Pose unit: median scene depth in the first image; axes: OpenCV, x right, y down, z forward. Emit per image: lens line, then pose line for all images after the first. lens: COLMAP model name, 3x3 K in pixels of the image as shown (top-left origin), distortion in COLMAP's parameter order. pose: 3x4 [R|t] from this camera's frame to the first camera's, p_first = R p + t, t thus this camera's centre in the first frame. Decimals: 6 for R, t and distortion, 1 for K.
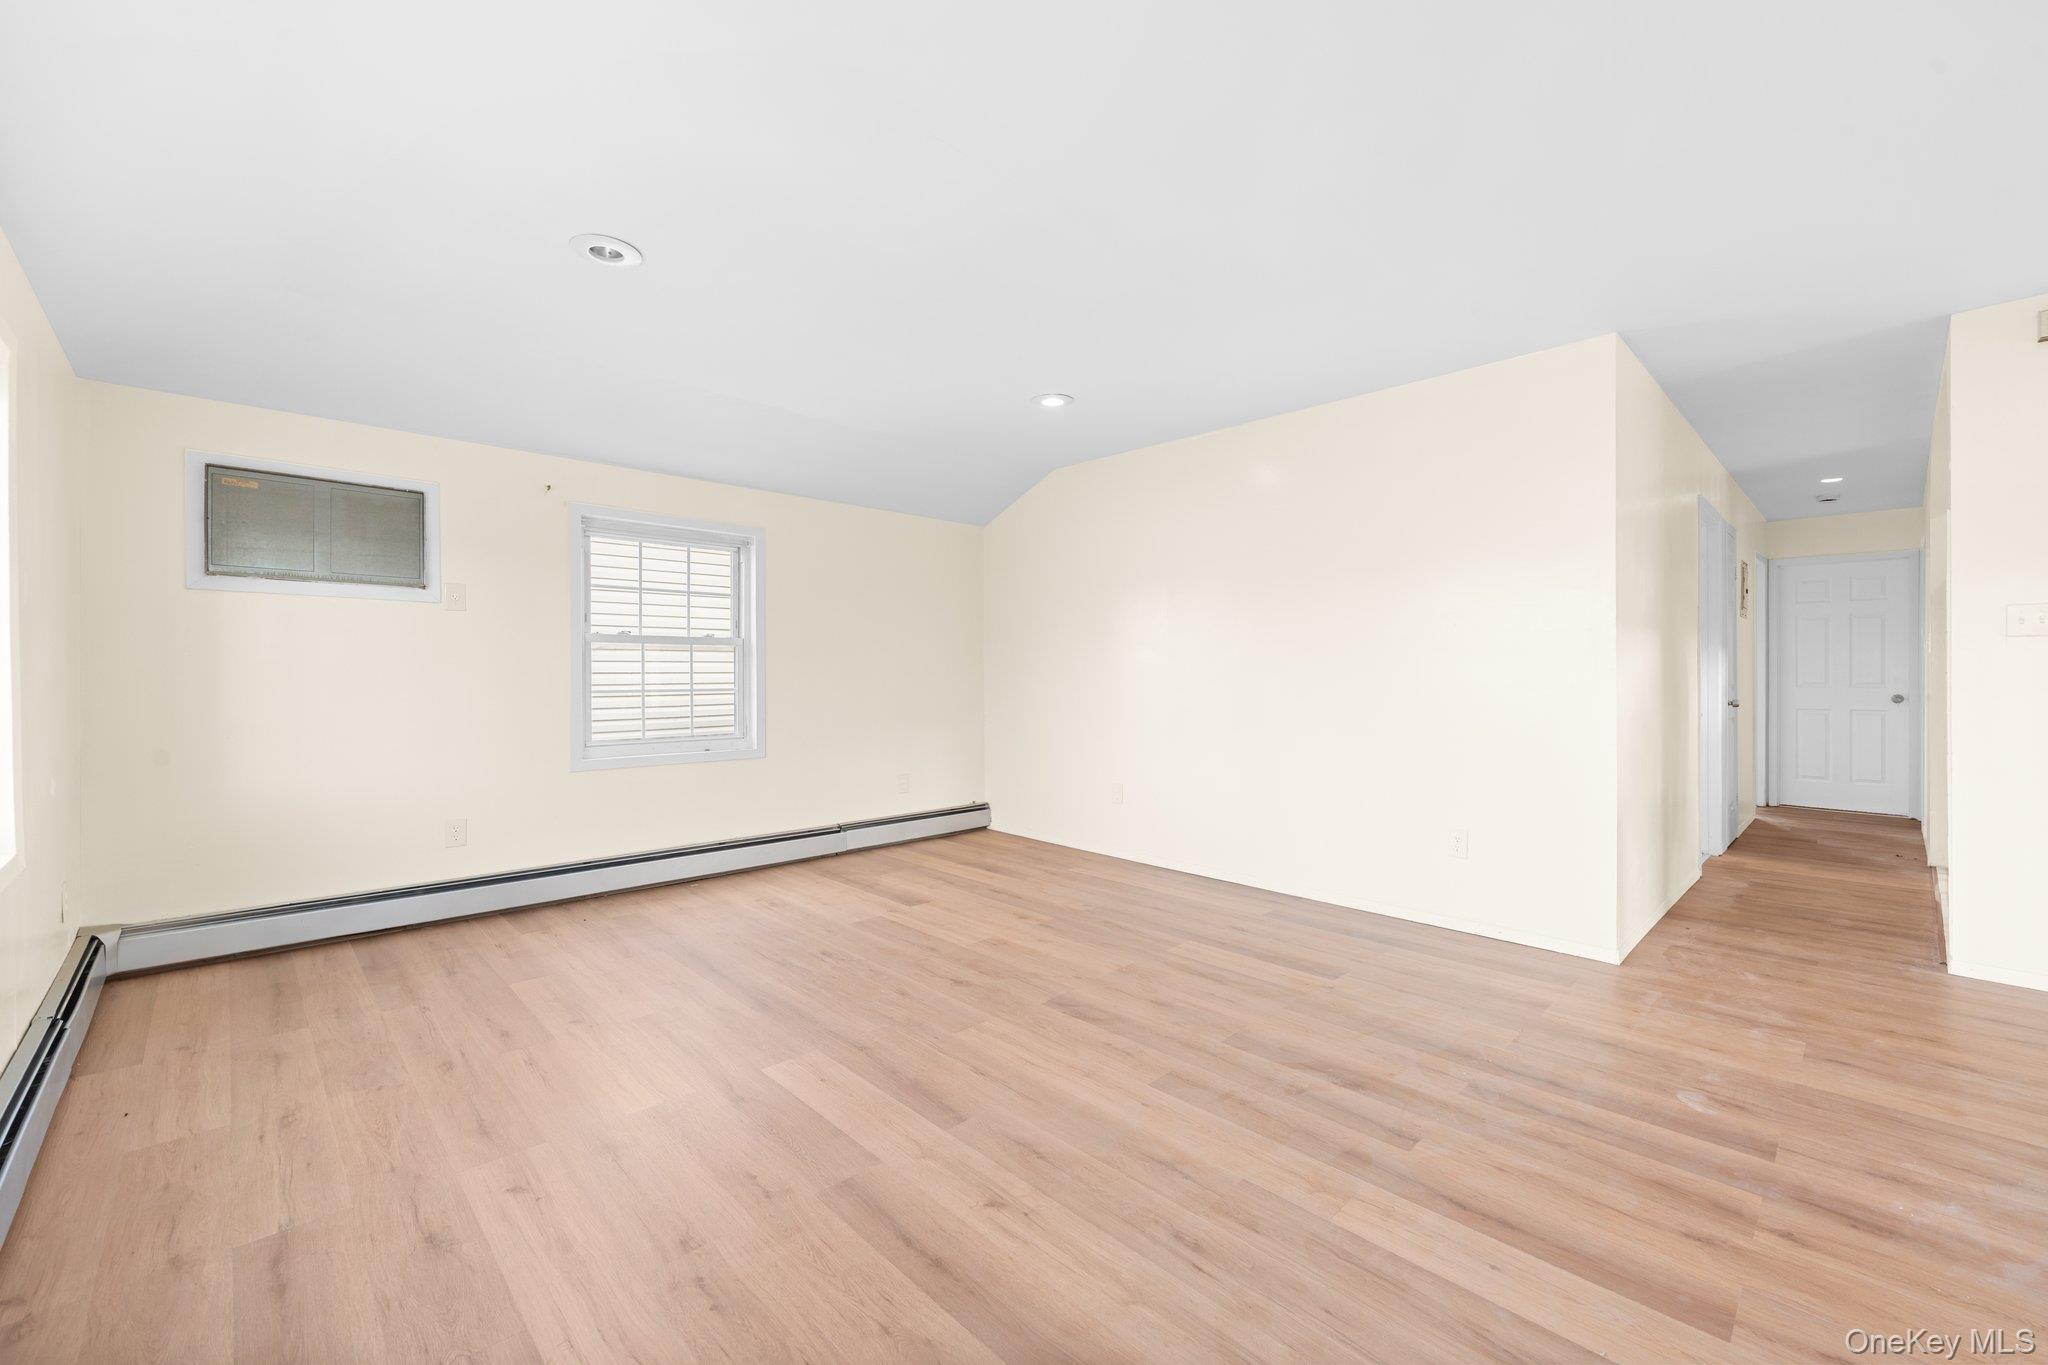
lens RADIAL K [[834.6, 0, 1019.2], [0, 834.6, 682.5], [0, 0, 1]] dist [0.001166, 0.000144]
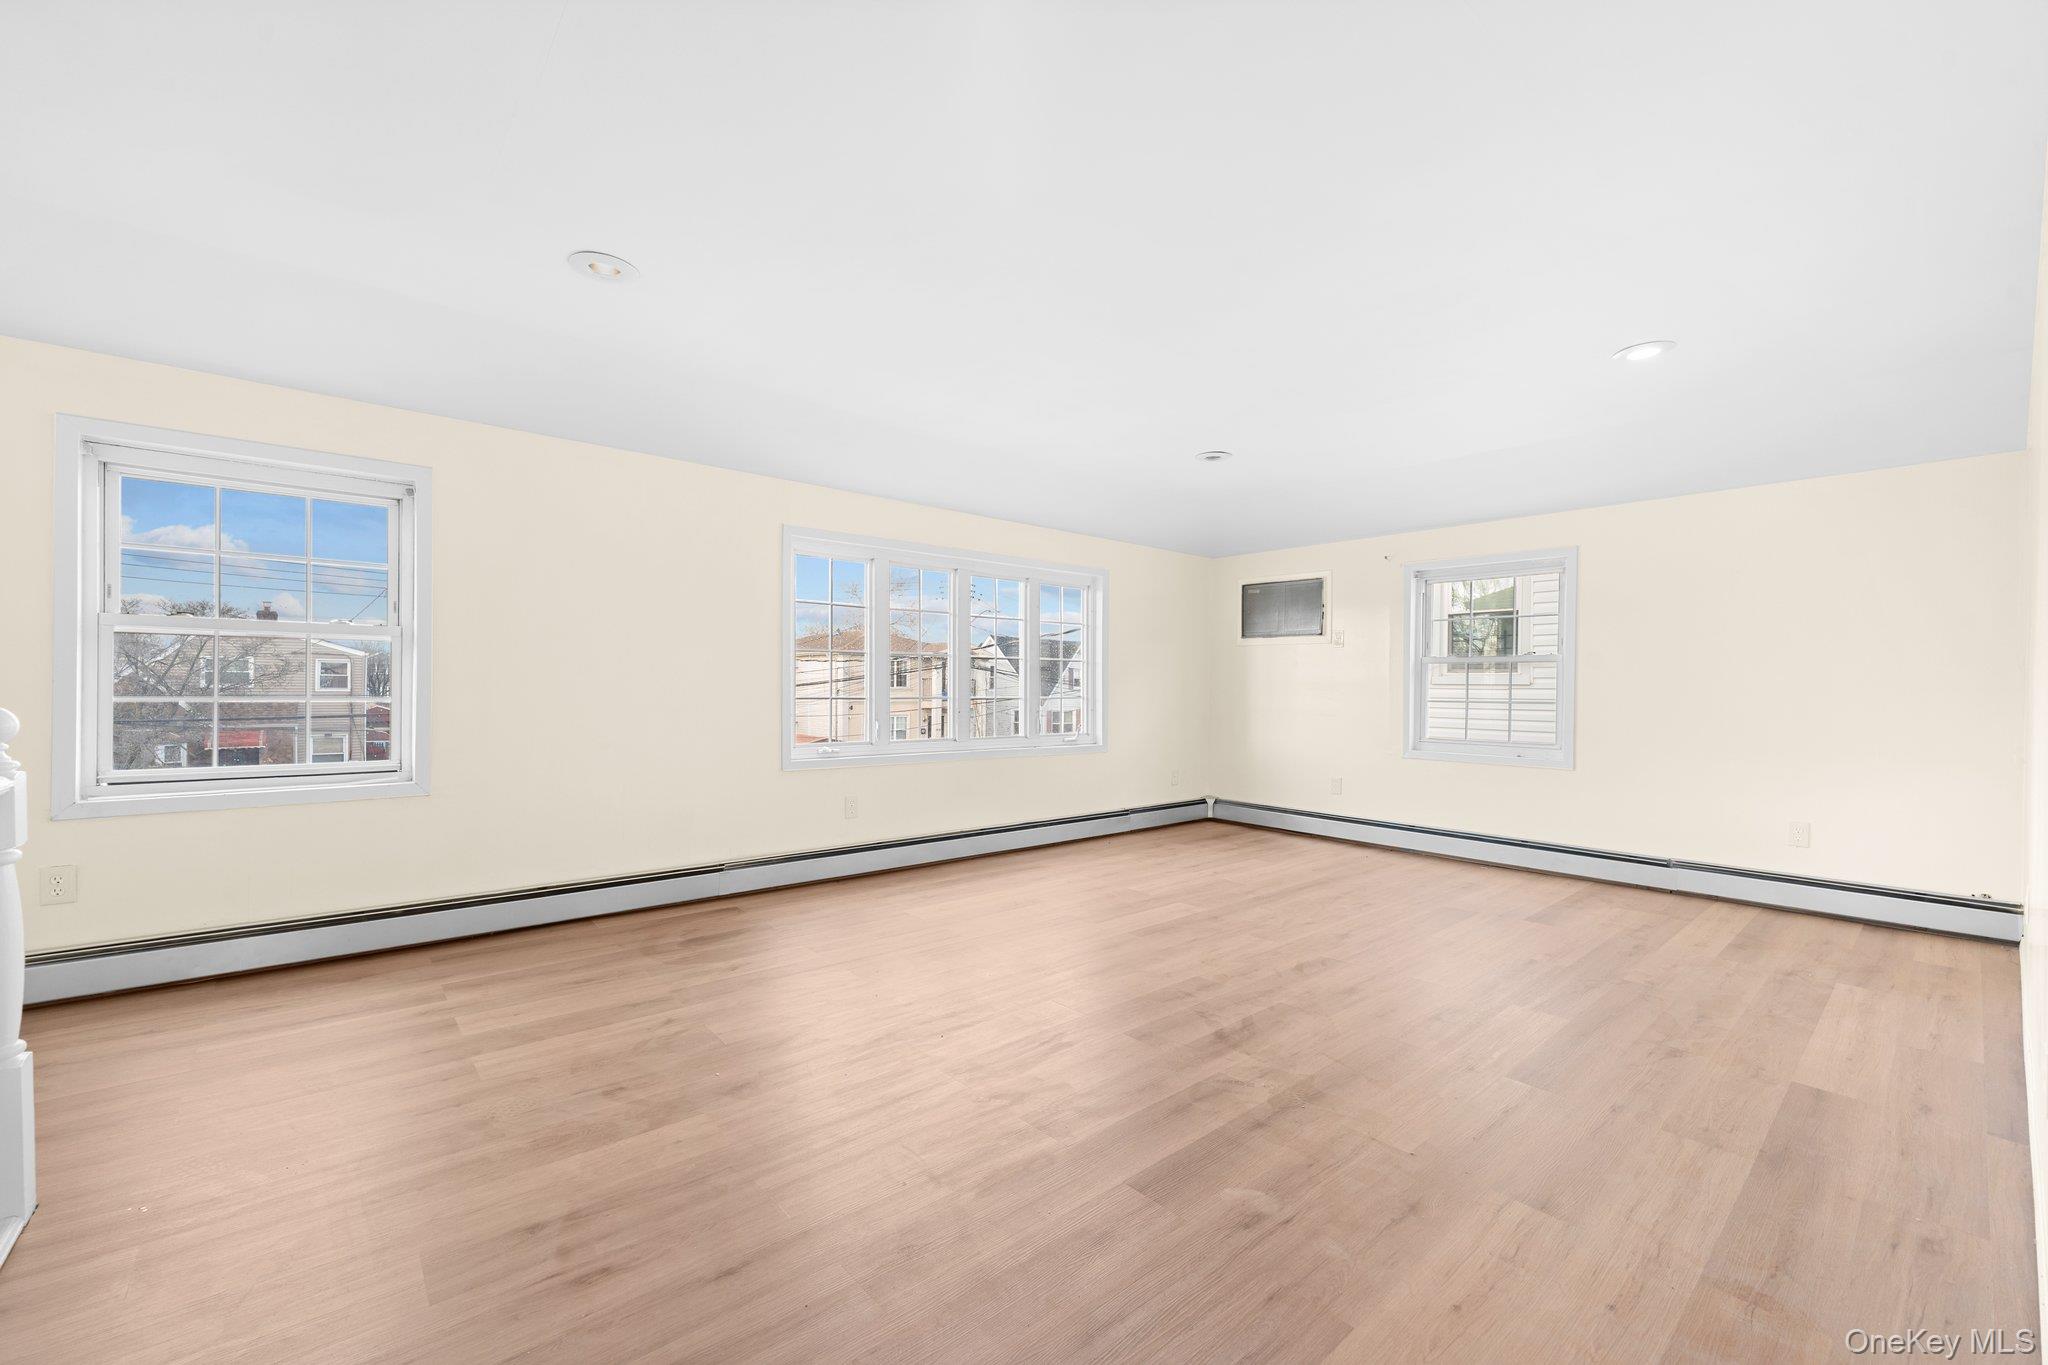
lens RADIAL K [[834.6, 0, 1019.2], [0, 834.6, 682.5], [0, 0, 1]] dist [0.001166, 0.000144]
pose [[-0.055414, -0.001690, -0.998462, 1.372291], [-0.019868, 0.999802, -0.000590, -0.007179], [0.998266, 0.019805, -0.055437, 0.667575]]
